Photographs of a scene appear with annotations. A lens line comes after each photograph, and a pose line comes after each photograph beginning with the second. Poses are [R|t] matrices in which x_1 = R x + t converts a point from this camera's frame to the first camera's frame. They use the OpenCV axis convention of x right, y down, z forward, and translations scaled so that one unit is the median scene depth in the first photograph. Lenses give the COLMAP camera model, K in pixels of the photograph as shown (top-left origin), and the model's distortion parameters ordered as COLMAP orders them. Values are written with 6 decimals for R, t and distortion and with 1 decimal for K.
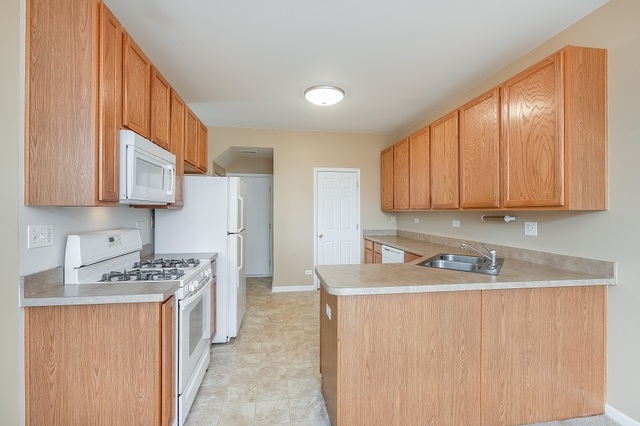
lens RADIAL K [[280.1, 0, 318.2], [0, 280.1, 211.8], [0, 0, 1]] dist [-0.001610, -0.000159]
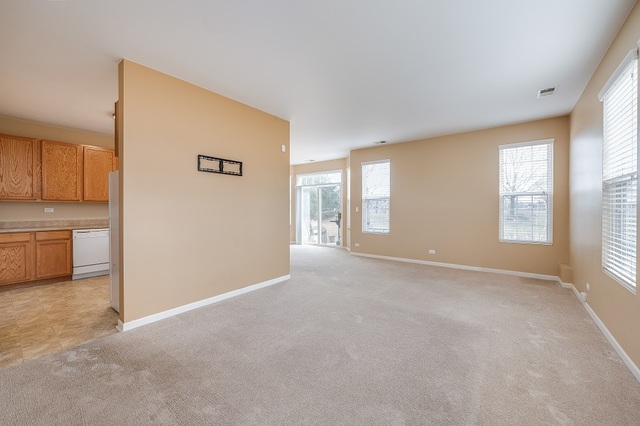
lens RADIAL K [[253.4, 0, 319.0], [0, 253.4, 209.6], [0, 0, 1]] dist [-0.001699, -0.000508]
pose [[-0.692538, -0.007787, 0.721339, -2.321226], [-0.002885, 0.999964, 0.008025, 0.038889], [-0.721375, 0.003476, -0.692536, 1.816206]]
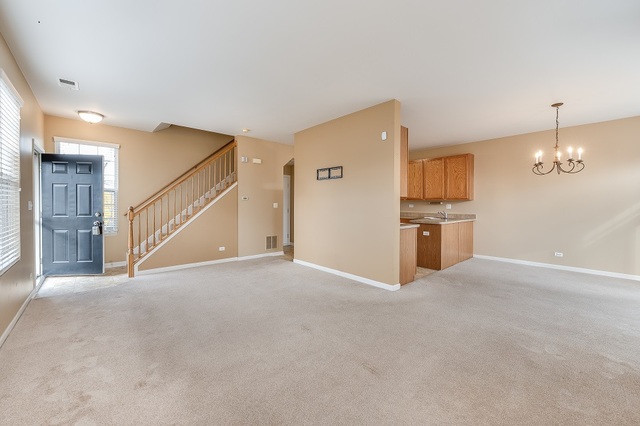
lens RADIAL K [[252.2, 0, 320.4], [0, 252.2, 204.6], [0, 0, 1]] dist [-0.000646, -0.000127]
pose [[0.830654, -0.002125, 0.556785, -2.007421], [-0.001460, 0.999981, 0.005994, 0.030975], [-0.556787, -0.005792, 0.830635, -0.493203]]
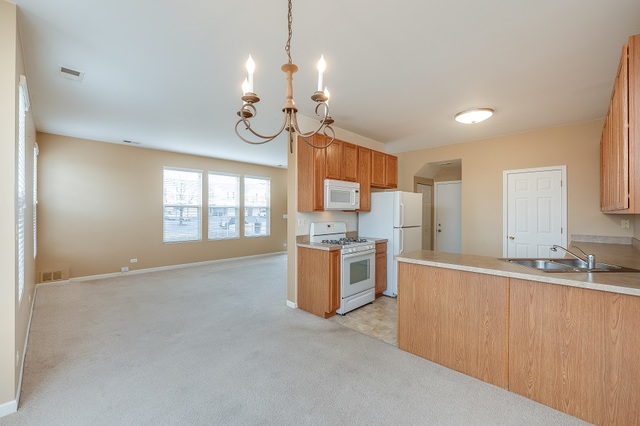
lens RADIAL K [[267.1, 0, 317.8], [0, 267.1, 211.4], [0, 0, 1]] dist [-0.001622, -0.000438]
pose [[0.594910, -0.003648, -0.803784, 0.809325], [-0.001147, 0.999985, -0.005387, -0.005833], [0.803791, 0.004127, 0.594897, -0.297979]]
